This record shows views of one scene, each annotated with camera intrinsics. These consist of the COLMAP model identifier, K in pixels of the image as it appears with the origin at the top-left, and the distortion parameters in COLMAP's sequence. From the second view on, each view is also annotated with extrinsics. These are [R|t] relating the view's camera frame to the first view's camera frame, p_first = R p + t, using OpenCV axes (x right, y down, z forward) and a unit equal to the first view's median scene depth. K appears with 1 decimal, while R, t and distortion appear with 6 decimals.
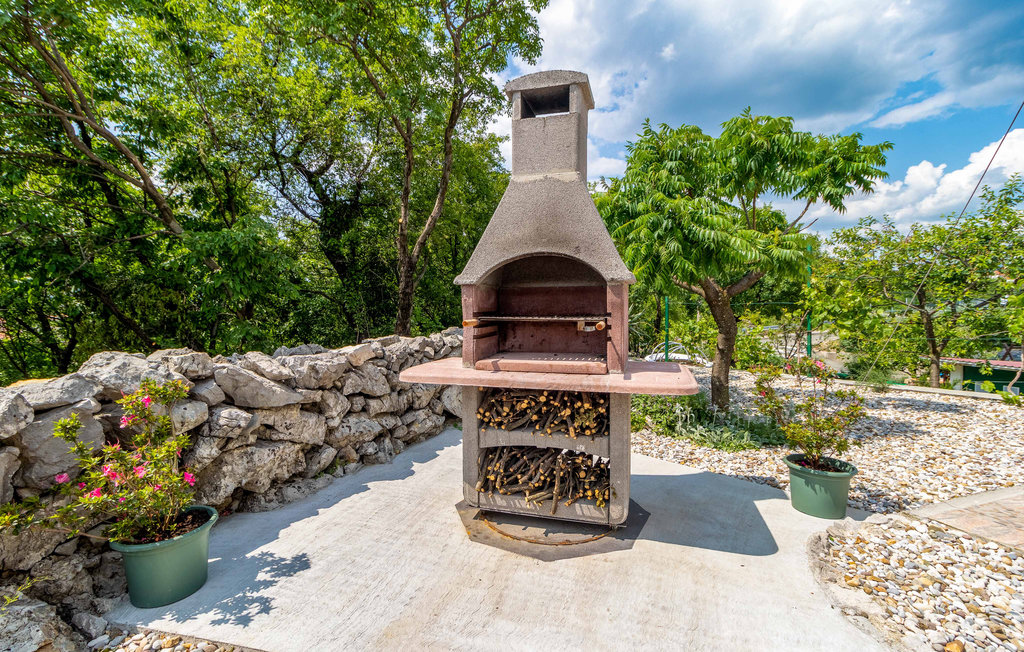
lens RADIAL K [[512.6, 0, 512.0], [0, 512.6, 326.0], [0, 0, 1]] dist [0.001054, 0.000040]
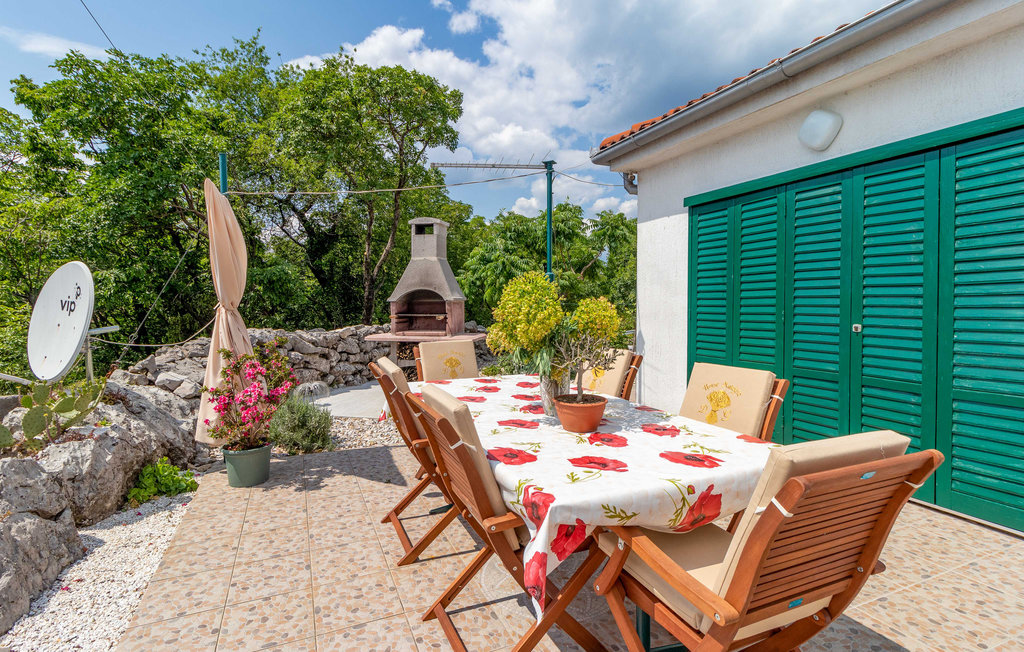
lens RADIAL K [[490.3, 0, 517.6], [0, 490.3, 315.8], [0, 0, 1]] dist [0.002137, 0.000040]
pose [[0.996302, -0.002399, 0.085883, 0.251208], [0.003499, 0.999914, -0.012661, 0.016840], [-0.085845, 0.012915, 0.996225, -1.143163]]
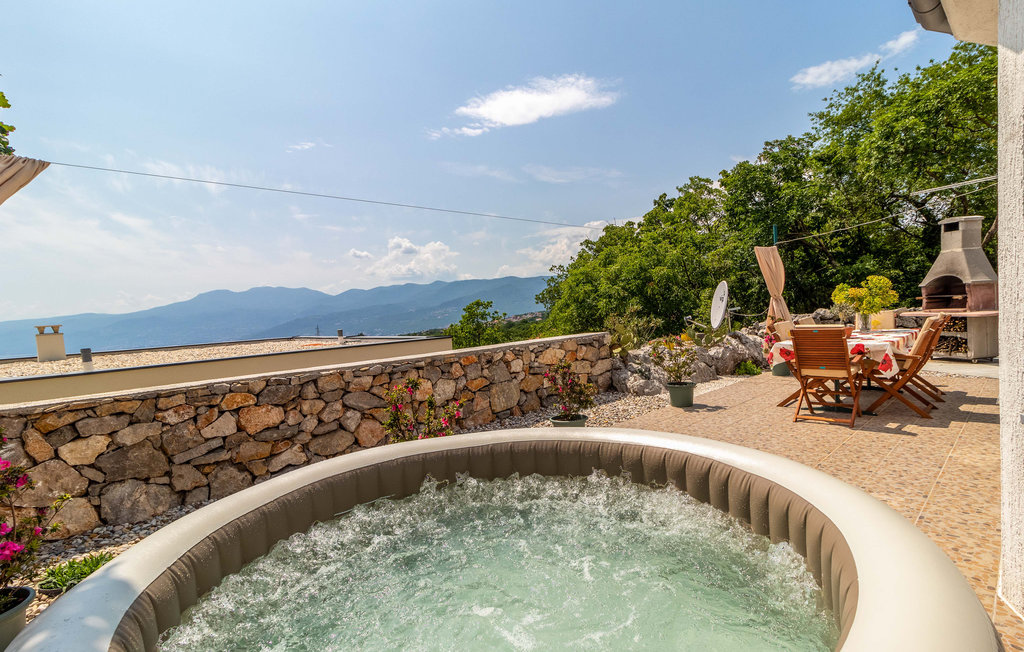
lens RADIAL K [[512.6, 0, 512.0], [0, 512.6, 326.0], [0, 0, 1]] dist [0.001054, 0.000040]
pose [[0.419073, 0.011179, -0.907884, 1.441955], [0.015803, 0.999683, 0.019604, 0.052444], [0.907815, -0.022563, 0.418763, -2.218449]]
